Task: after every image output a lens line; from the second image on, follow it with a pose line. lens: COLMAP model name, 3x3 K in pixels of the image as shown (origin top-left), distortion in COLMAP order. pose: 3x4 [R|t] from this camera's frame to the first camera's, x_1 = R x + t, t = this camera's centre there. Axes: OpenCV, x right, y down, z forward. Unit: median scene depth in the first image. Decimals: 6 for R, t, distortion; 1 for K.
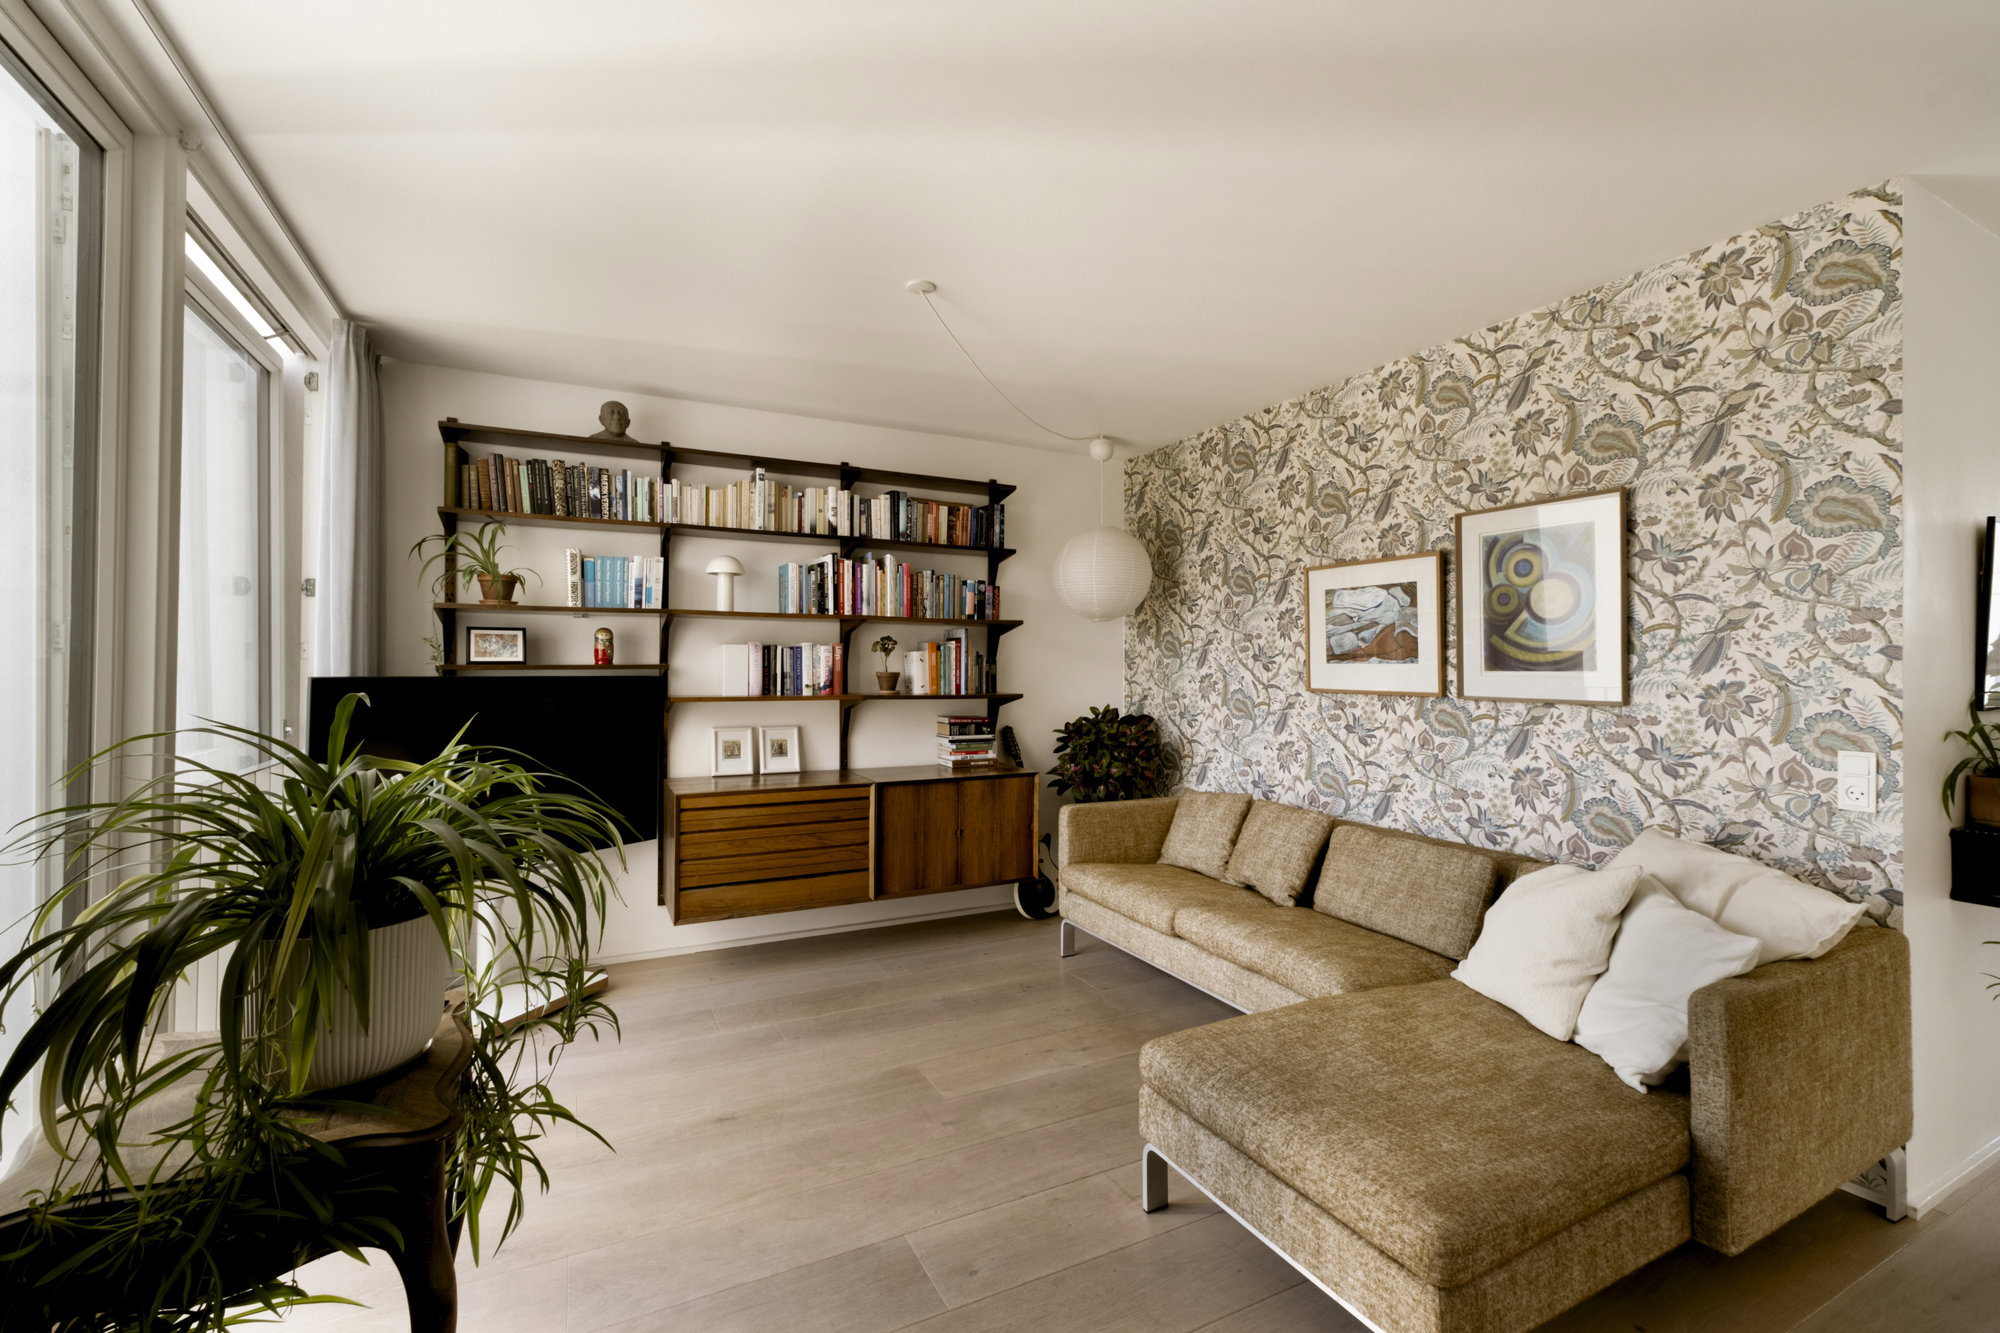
lens RADIAL K [[830.7, 0, 993.2], [0, 830.7, 655.7], [0, 0, 1]] dist [-0.002519, -0.000002]
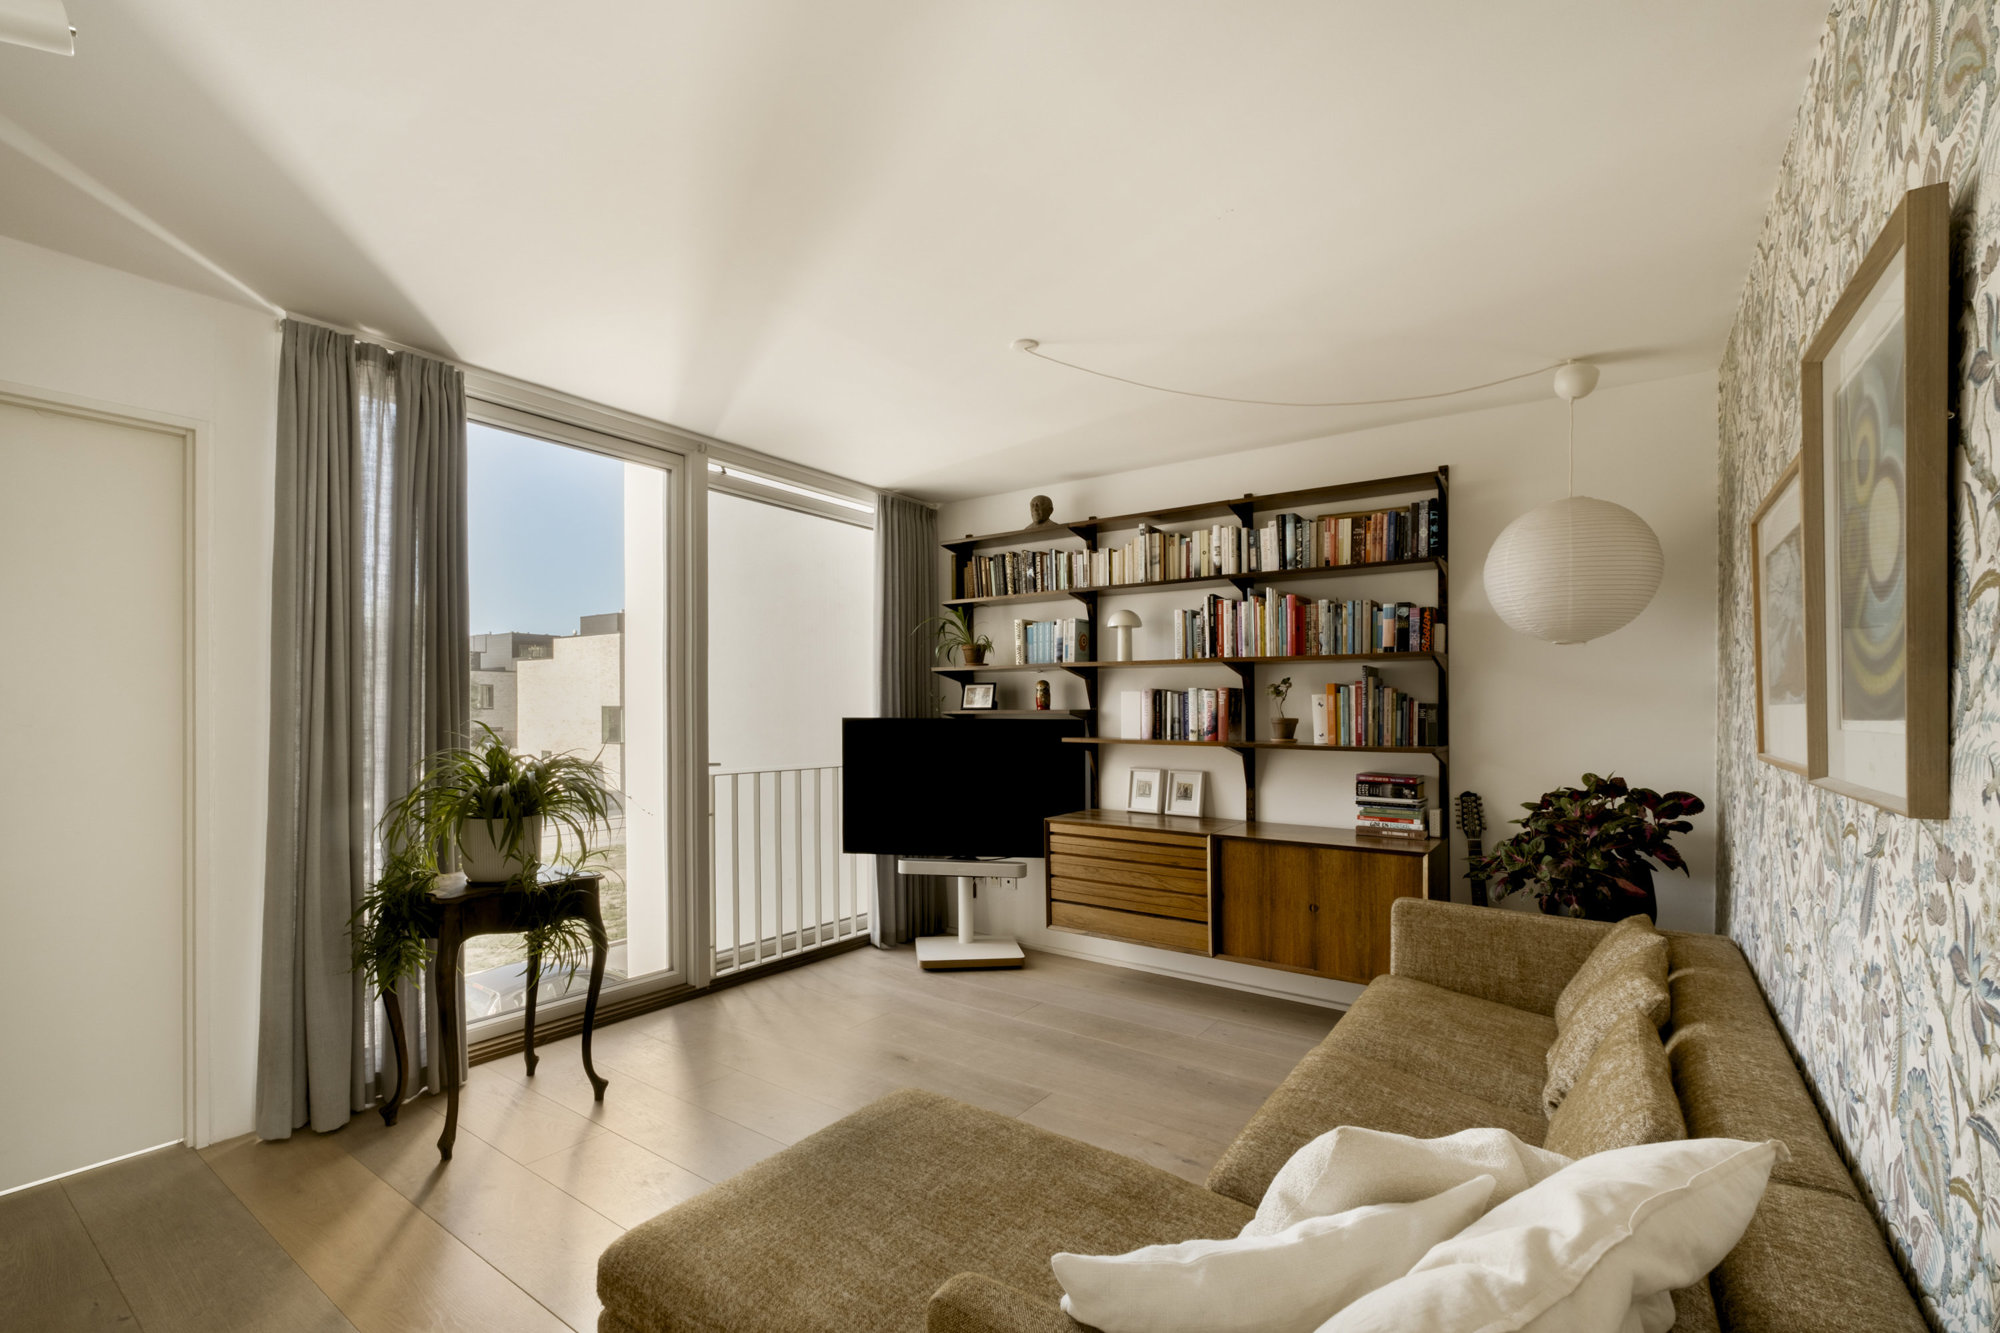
lens RADIAL K [[830.7, 0, 961.6], [0, 830.7, 712.9], [0, 0, 1]] dist [-0.002519, -0.000002]
pose [[0.475017, 0.001301, -0.879976, 0.519561], [0.008607, 0.999944, 0.006125, 0.006174], [0.879935, -0.010483, 0.474979, 0.280094]]
